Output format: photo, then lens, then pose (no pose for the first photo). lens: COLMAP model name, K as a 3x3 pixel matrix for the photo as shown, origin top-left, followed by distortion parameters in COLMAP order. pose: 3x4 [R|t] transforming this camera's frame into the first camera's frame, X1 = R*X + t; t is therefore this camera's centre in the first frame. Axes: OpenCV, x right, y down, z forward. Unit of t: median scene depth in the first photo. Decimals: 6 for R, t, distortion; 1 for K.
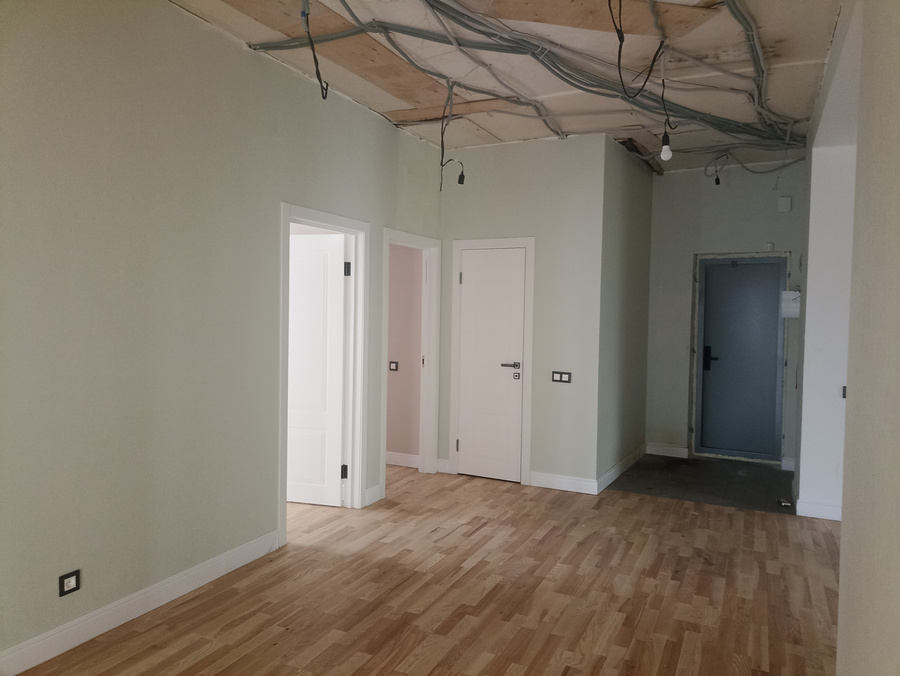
lens RADIAL K [[658.2, 0, 451.5], [0, 658.2, 335.9], [0, 0, 1]] dist [0.010640, -0.001463]
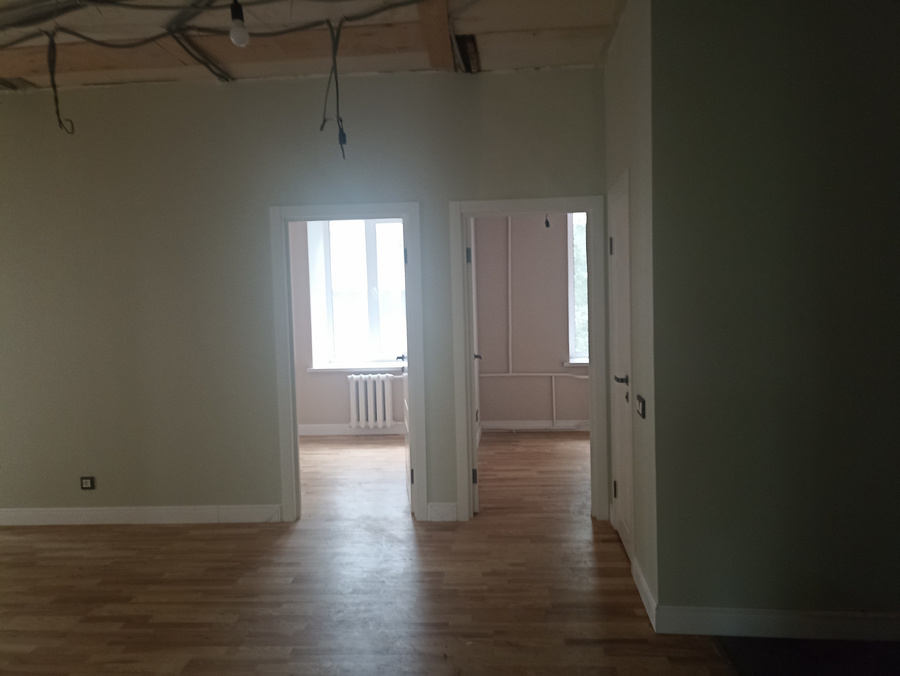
lens RADIAL K [[658.2, 0, 451.2], [0, 658.2, 340.8], [0, 0, 1]] dist [0.010640, -0.001463]
pose [[0.371990, 0.029916, -0.927755, 0.980618], [-0.001411, 0.999498, 0.031663, -0.019302], [0.928236, -0.010469, 0.371845, 0.980362]]
